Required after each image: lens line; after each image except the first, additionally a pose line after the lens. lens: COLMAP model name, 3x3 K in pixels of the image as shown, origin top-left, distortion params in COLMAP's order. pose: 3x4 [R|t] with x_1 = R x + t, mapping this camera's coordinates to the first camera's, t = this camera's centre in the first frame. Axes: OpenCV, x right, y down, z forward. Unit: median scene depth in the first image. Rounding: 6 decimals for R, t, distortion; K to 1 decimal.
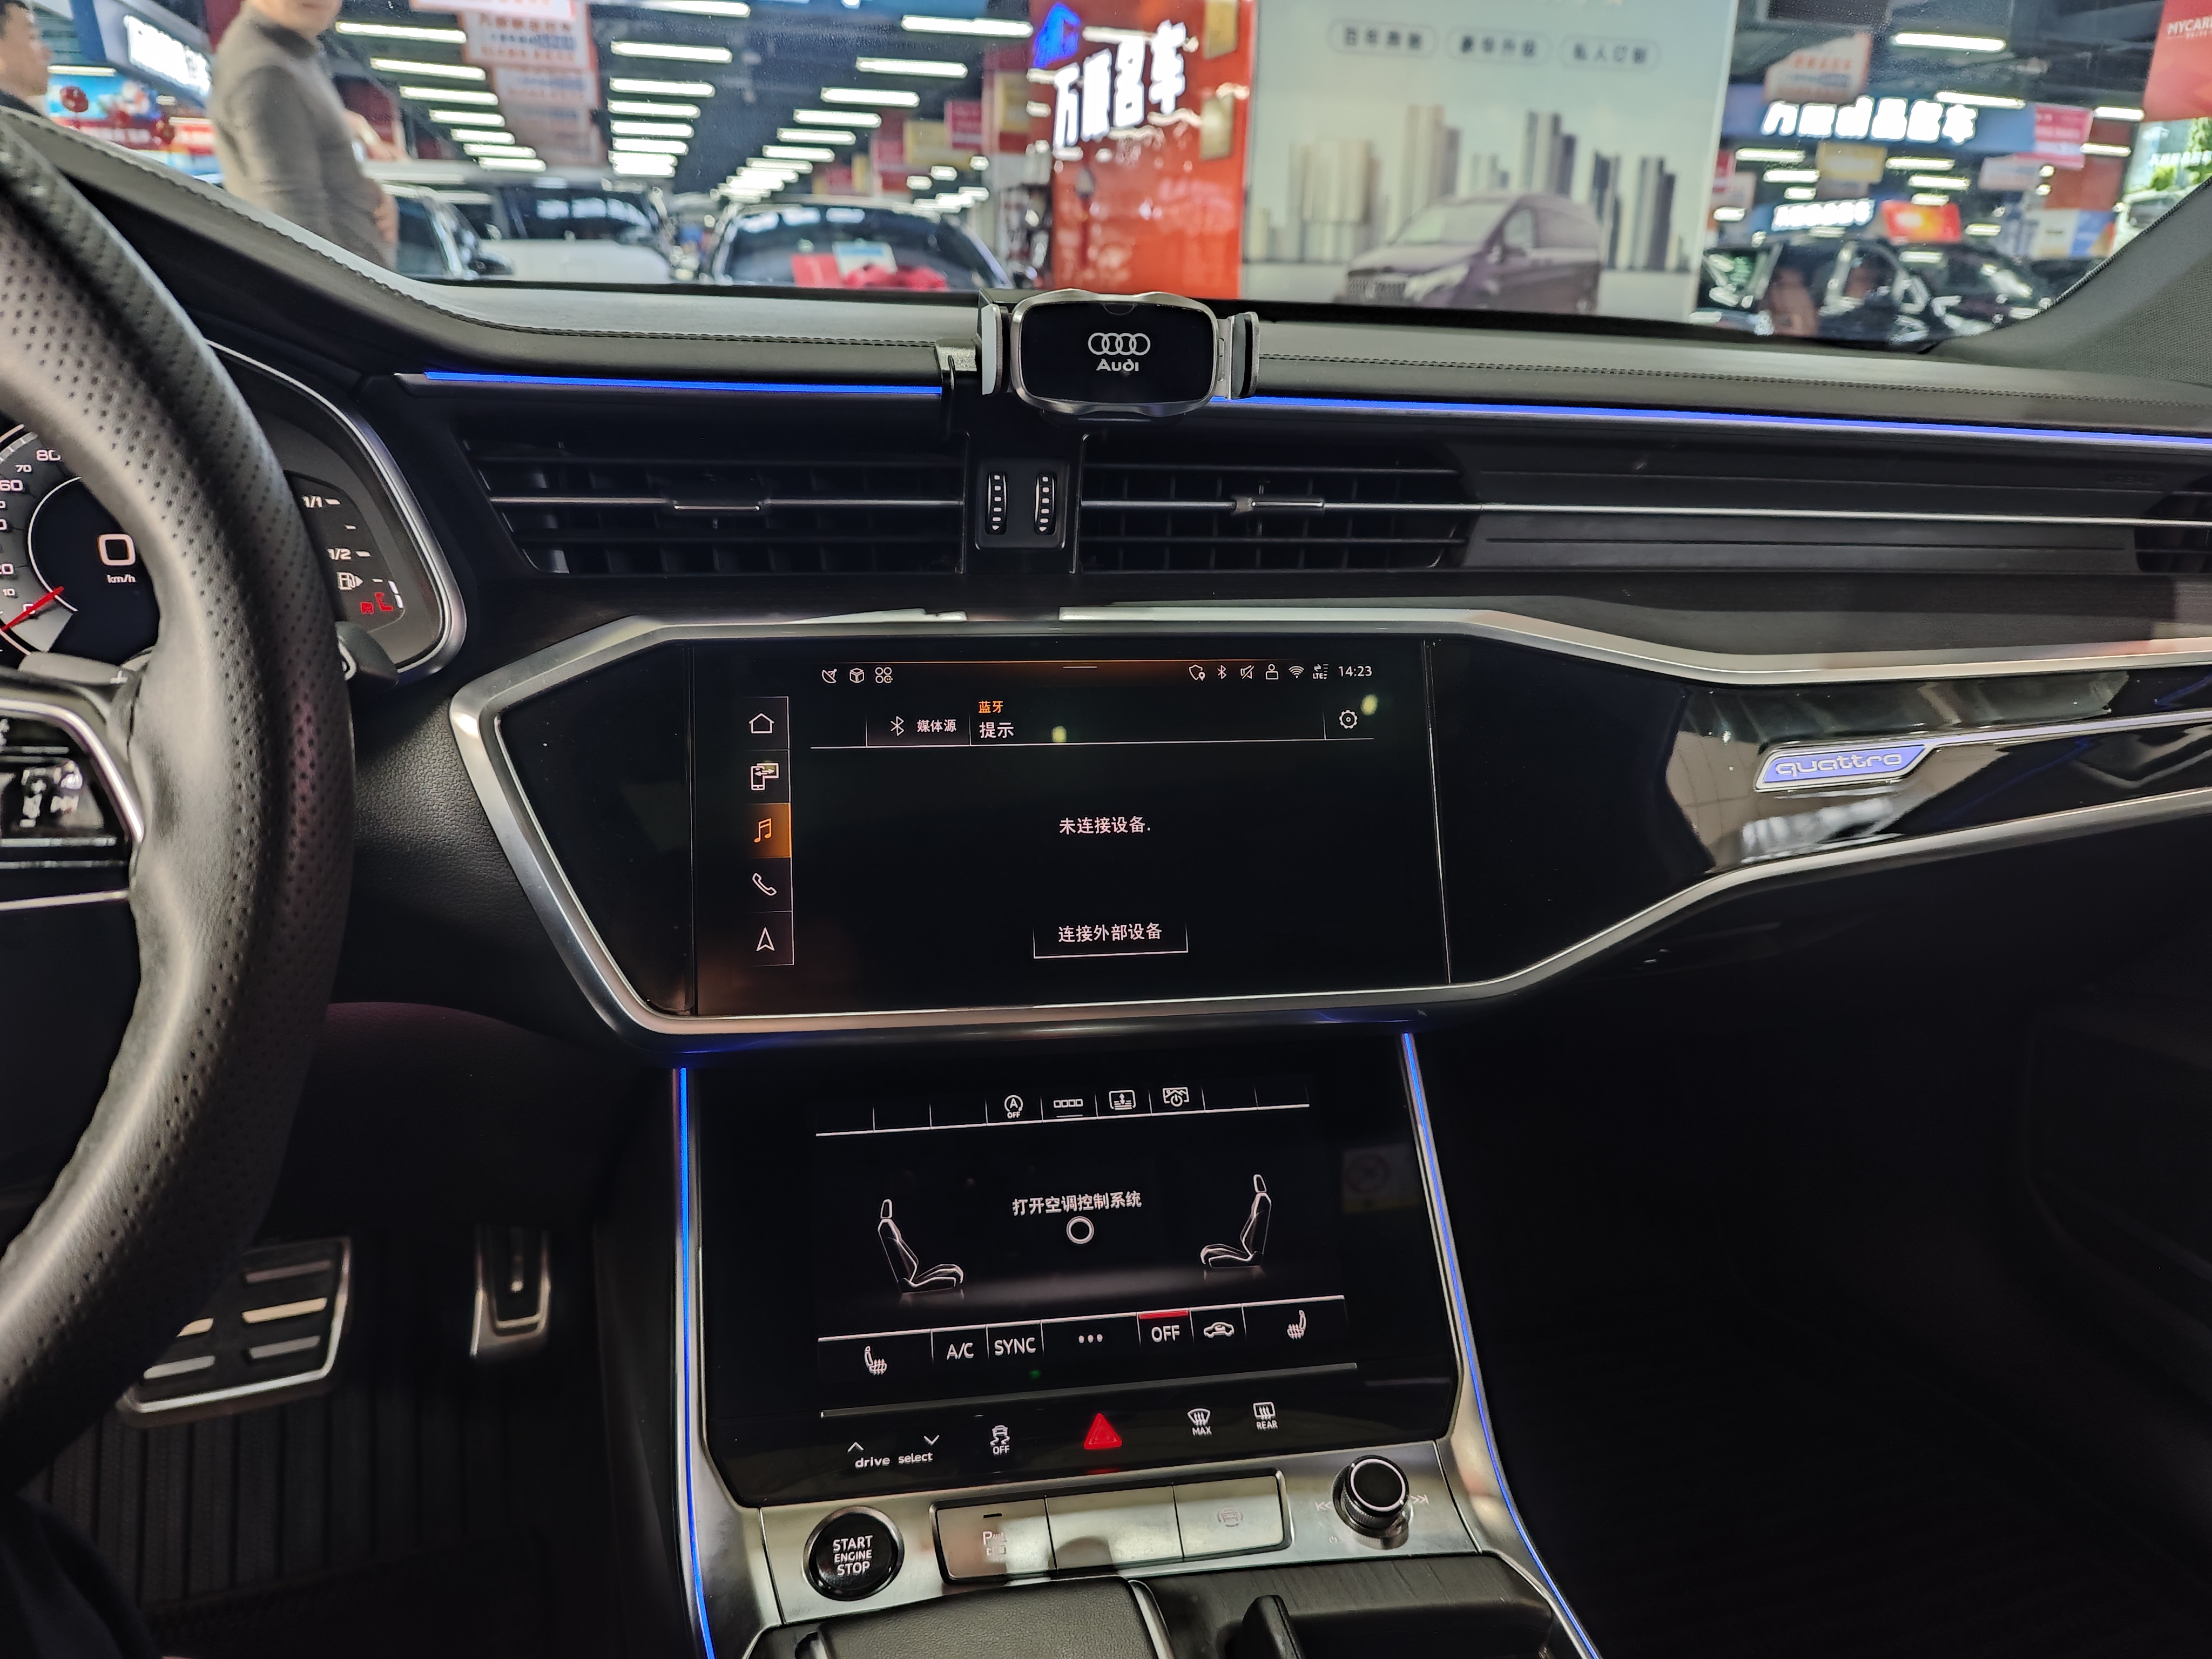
lens RADIAL K [[1518.2, 0, 1138.3], [0, 1518.2, 842.5], [0, 0, 1]] dist [-0.011623, -0.002685]
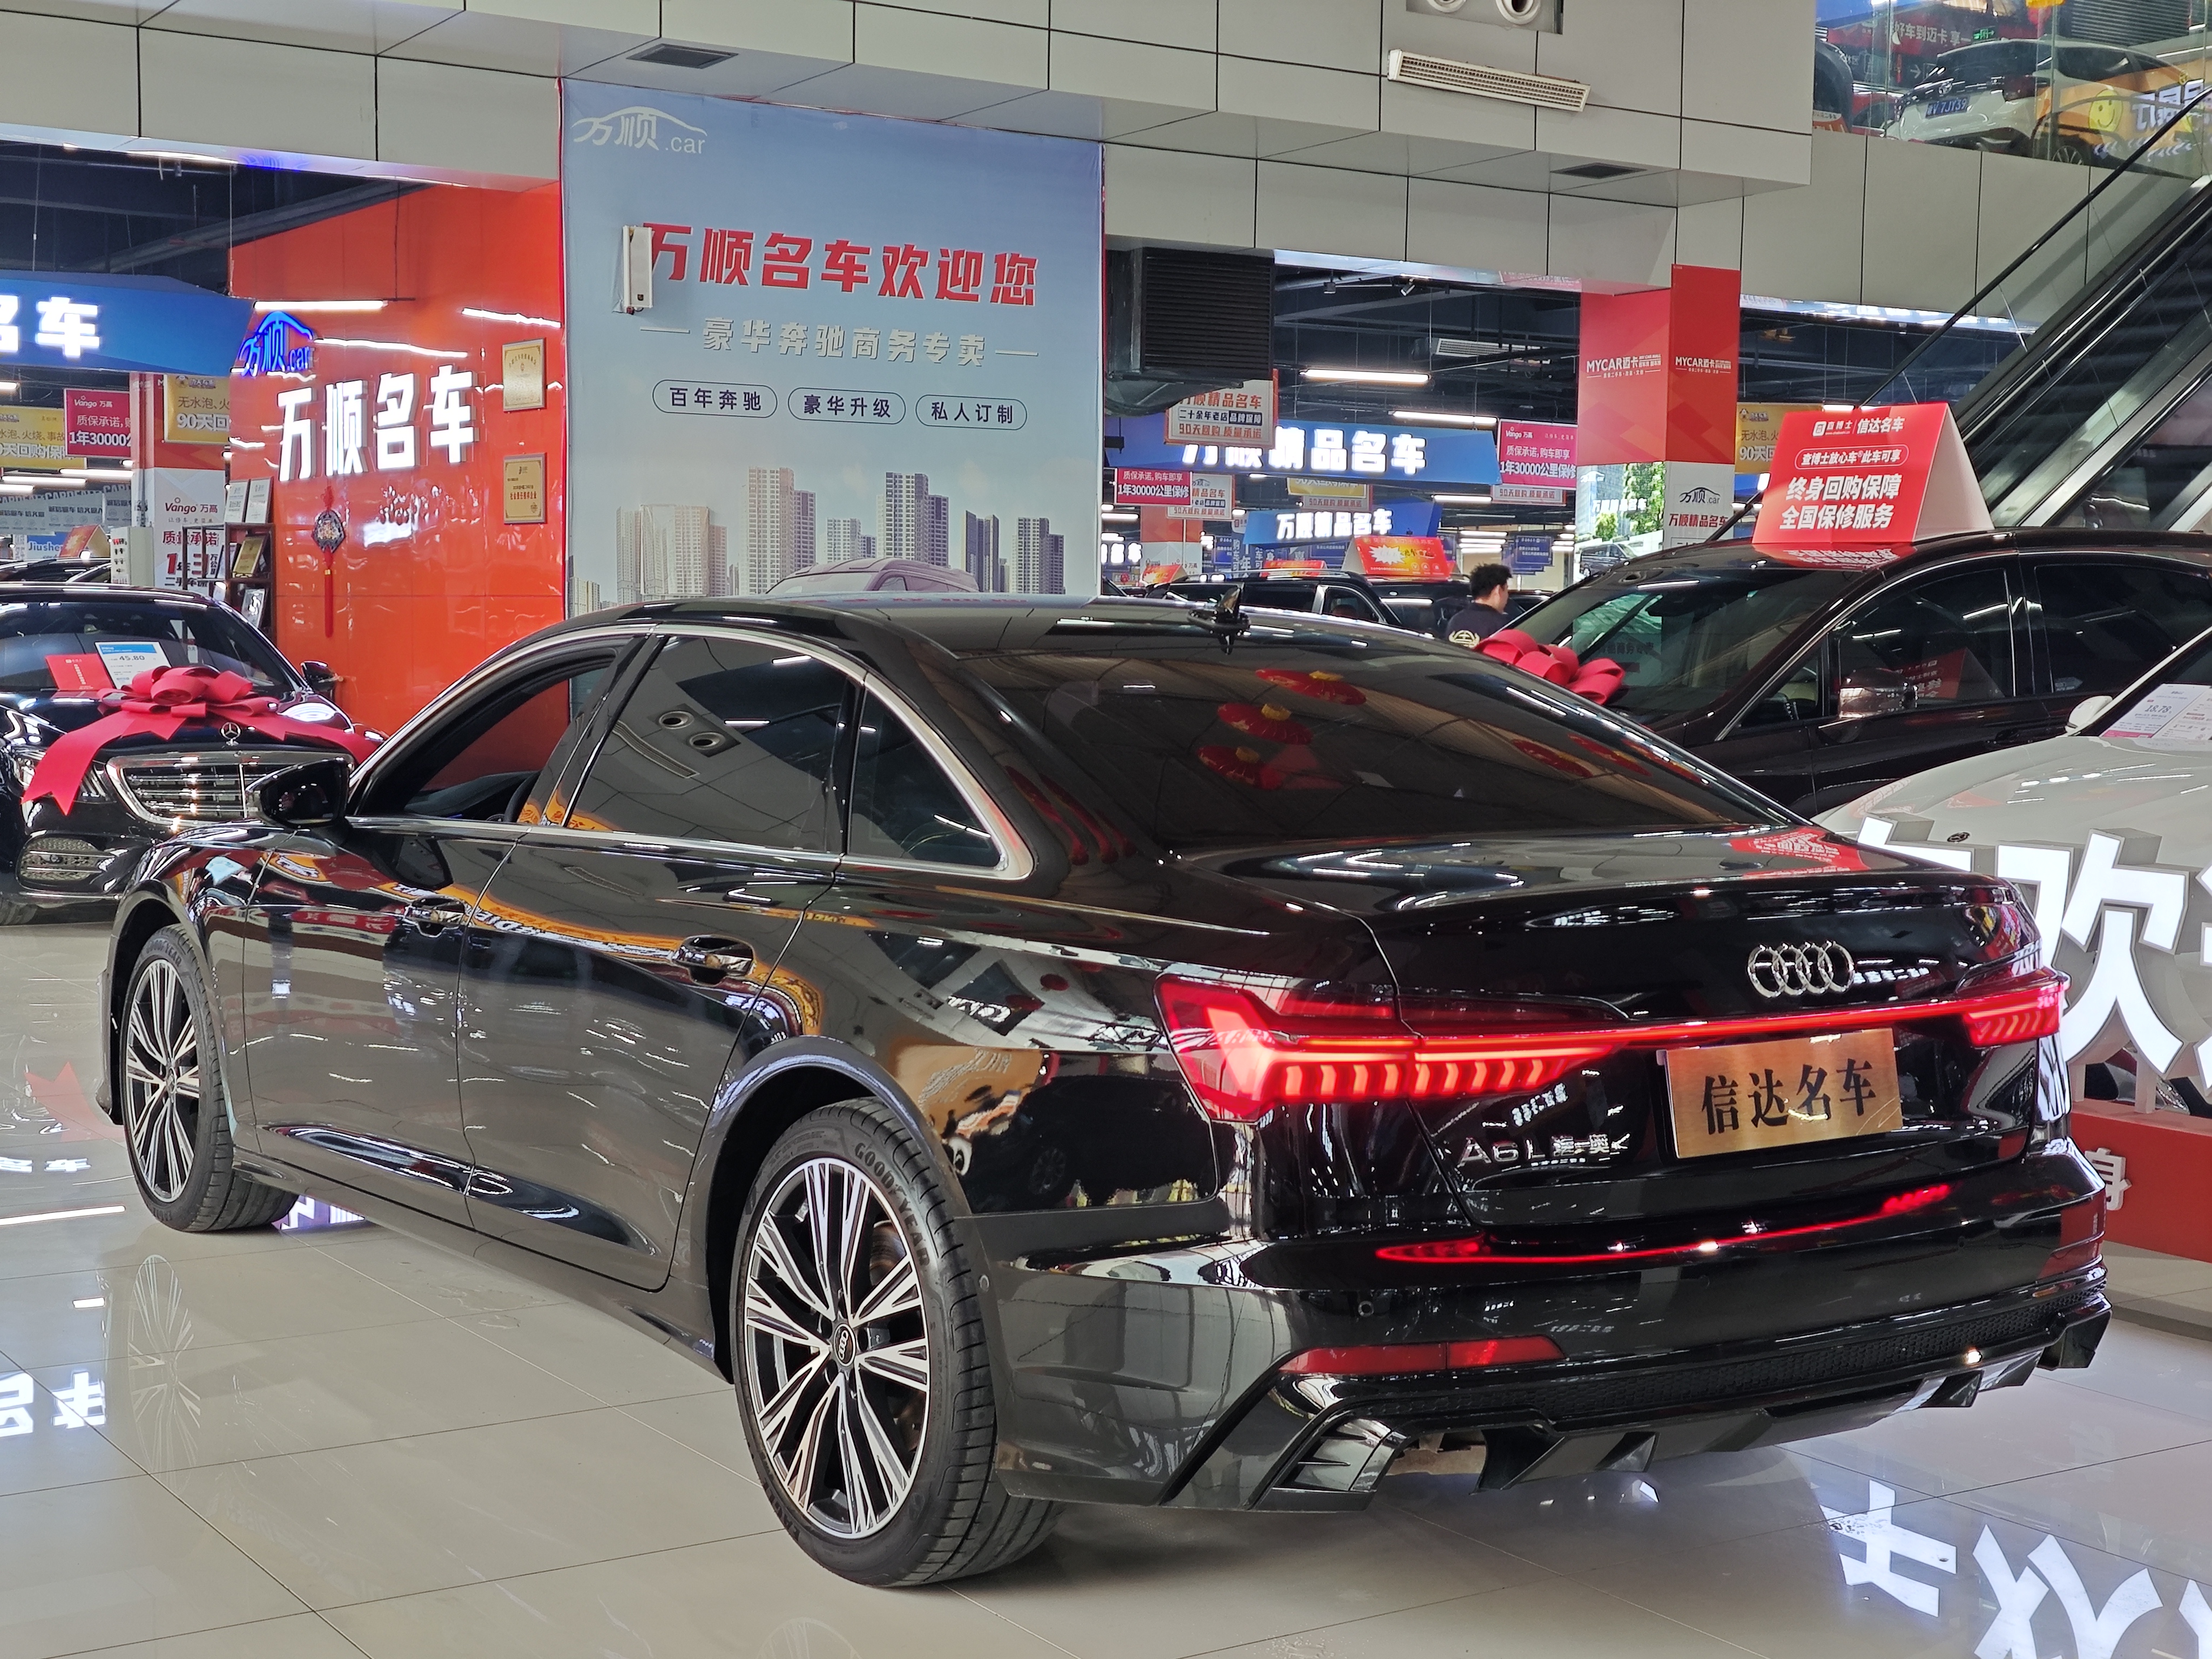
lens RADIAL K [[2982.7, 0, 1135.3], [0, 2982.7, 866.3], [0, 0, 1]] dist [0.139040, -0.371972]
pose [[0.958064, -0.035835, 0.284306, -0.105418], [0.107599, 0.964538, -0.241016, 0.168990], [-0.265587, 0.261500, 0.927945, -0.587045]]
